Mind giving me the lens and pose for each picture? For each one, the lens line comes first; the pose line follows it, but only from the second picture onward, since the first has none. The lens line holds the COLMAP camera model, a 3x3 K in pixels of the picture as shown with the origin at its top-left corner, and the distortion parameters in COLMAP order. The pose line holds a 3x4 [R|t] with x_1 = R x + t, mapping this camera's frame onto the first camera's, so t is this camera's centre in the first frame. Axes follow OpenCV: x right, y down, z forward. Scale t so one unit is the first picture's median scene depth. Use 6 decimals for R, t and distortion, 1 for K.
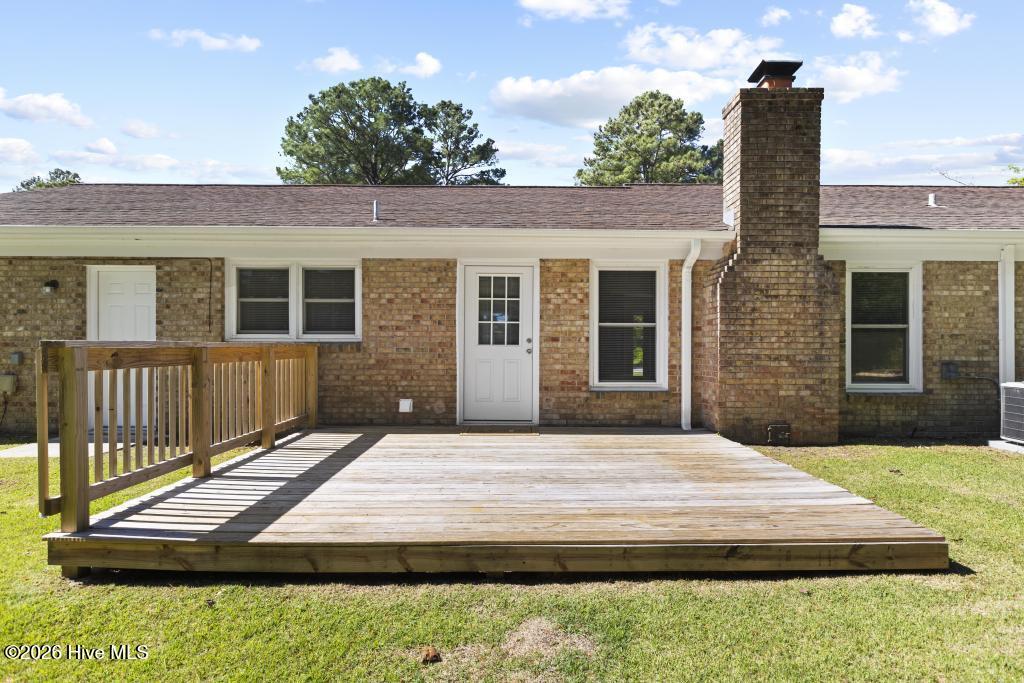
lens RADIAL K [[526.5, 0, 510.5], [0, 526.5, 343.2], [0, 0, 1]] dist [0.001726, 0.000509]
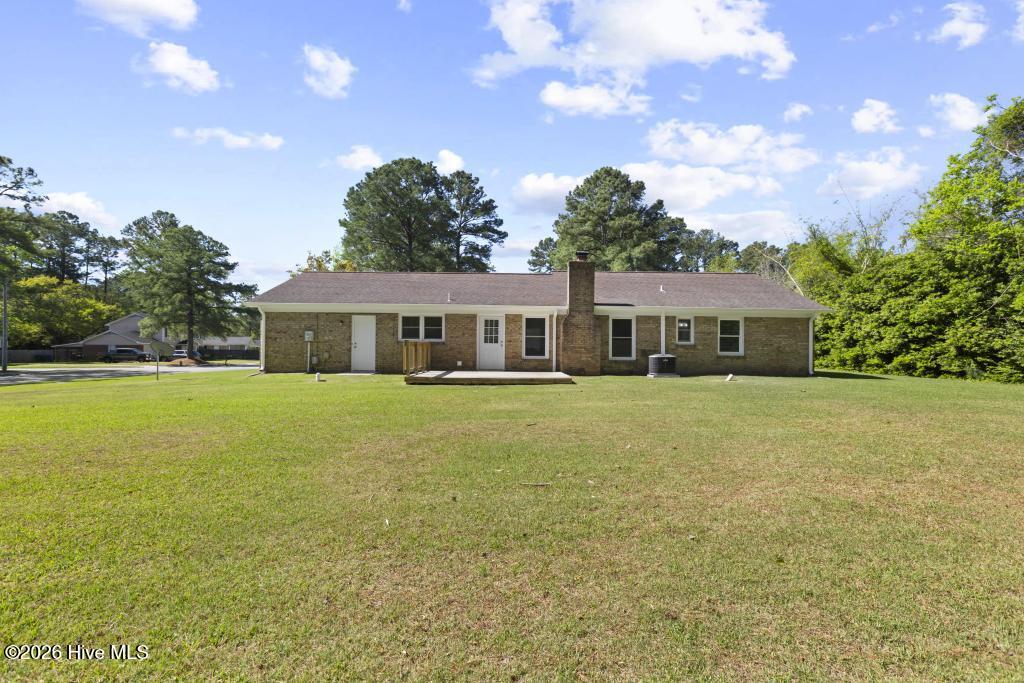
lens RADIAL K [[468.1, 0, 506.2], [0, 468.1, 344.1], [0, 0, 1]] dist [-0.003282, 0.000199]
pose [[0.999951, 0.006106, -0.007789, 0.082629], [-0.006166, 0.999951, -0.007795, 0.028835], [0.007741, 0.007843, 0.999939, -1.622455]]
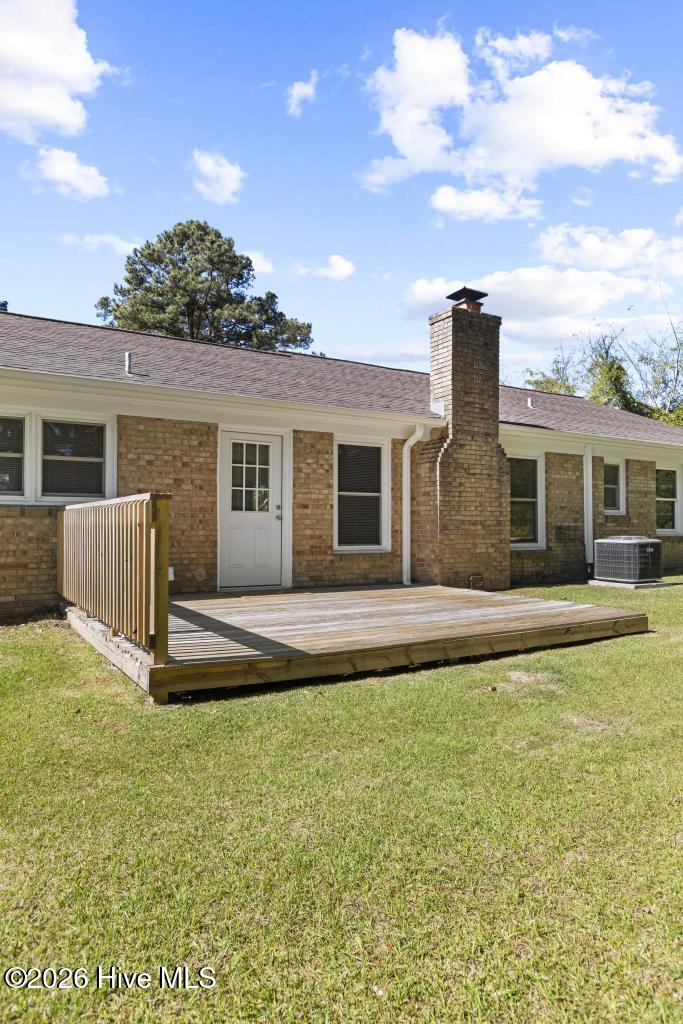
lens RADIAL K [[665.3, 0, 341.4], [0, 665.3, 507.1], [0, 0, 1]] dist [0.000767, 0.000187]
pose [[0.855601, 0.013241, 0.517467, -0.546874], [-0.002396, 0.999763, -0.021619, 0.023156], [-0.517631, 0.017257, 0.855430, -0.184355]]
